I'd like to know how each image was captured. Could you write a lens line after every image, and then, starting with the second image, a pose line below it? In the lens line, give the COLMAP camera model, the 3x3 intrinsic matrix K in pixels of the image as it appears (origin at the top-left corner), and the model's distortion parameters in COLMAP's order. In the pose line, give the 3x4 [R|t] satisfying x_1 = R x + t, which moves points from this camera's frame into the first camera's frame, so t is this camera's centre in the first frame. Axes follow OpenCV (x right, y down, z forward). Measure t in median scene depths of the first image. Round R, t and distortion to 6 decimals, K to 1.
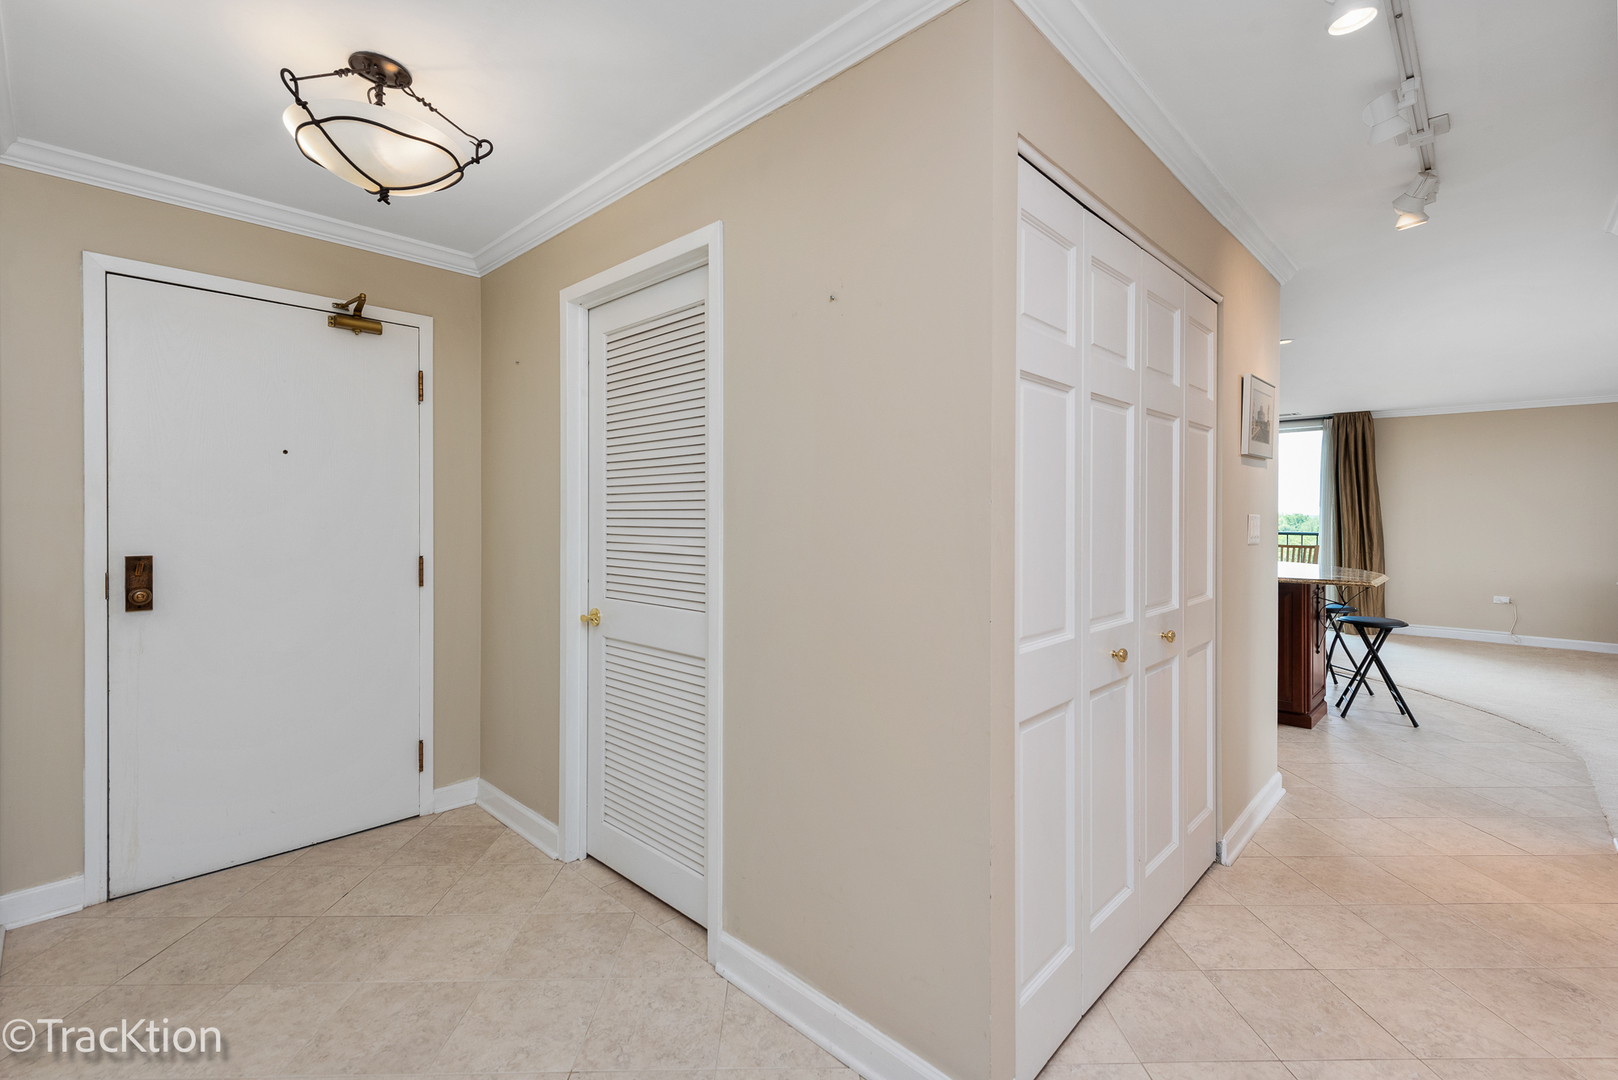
lens RADIAL K [[714.6, 0, 814.0], [0, 714.6, 527.2], [0, 0, 1]] dist [0.013443, -0.001863]
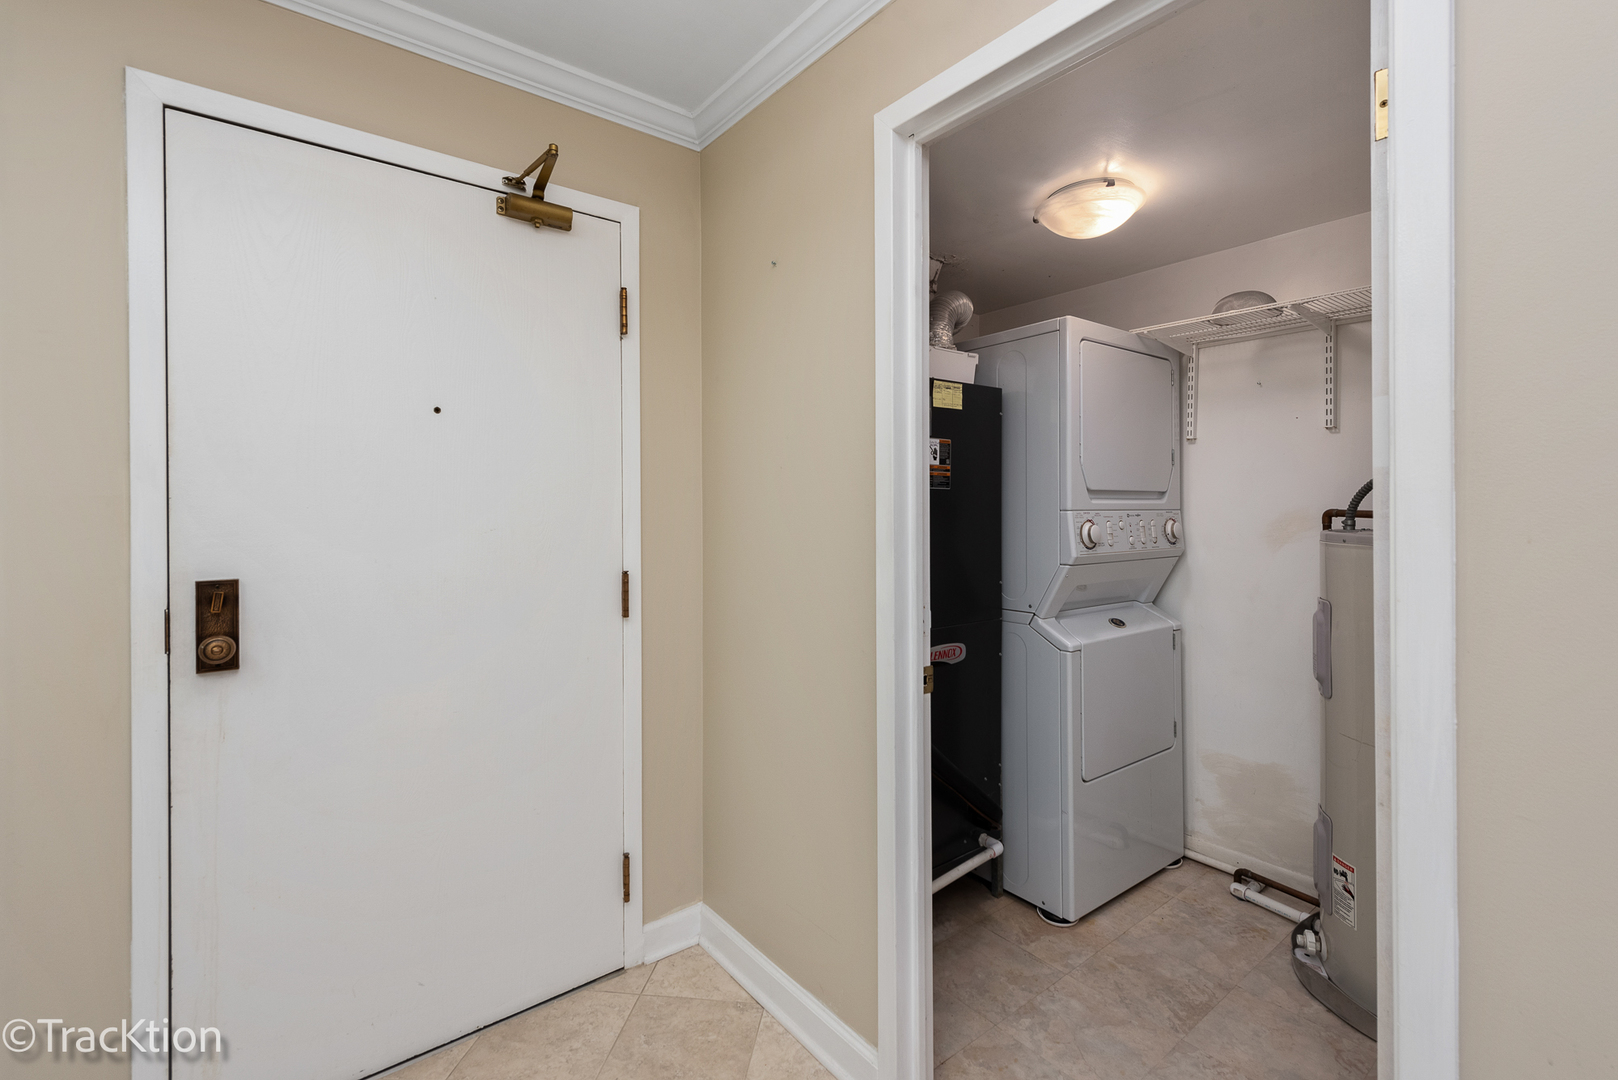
lens RADIAL K [[714.6, 0, 815.2], [0, 714.6, 513.9], [0, 0, 1]] dist [0.013443, -0.001863]
pose [[0.991641, -0.006133, -0.128879, -0.313935], [0.005761, 0.999978, -0.003257, -0.009184], [0.128897, 0.002487, 0.991655, 0.404555]]
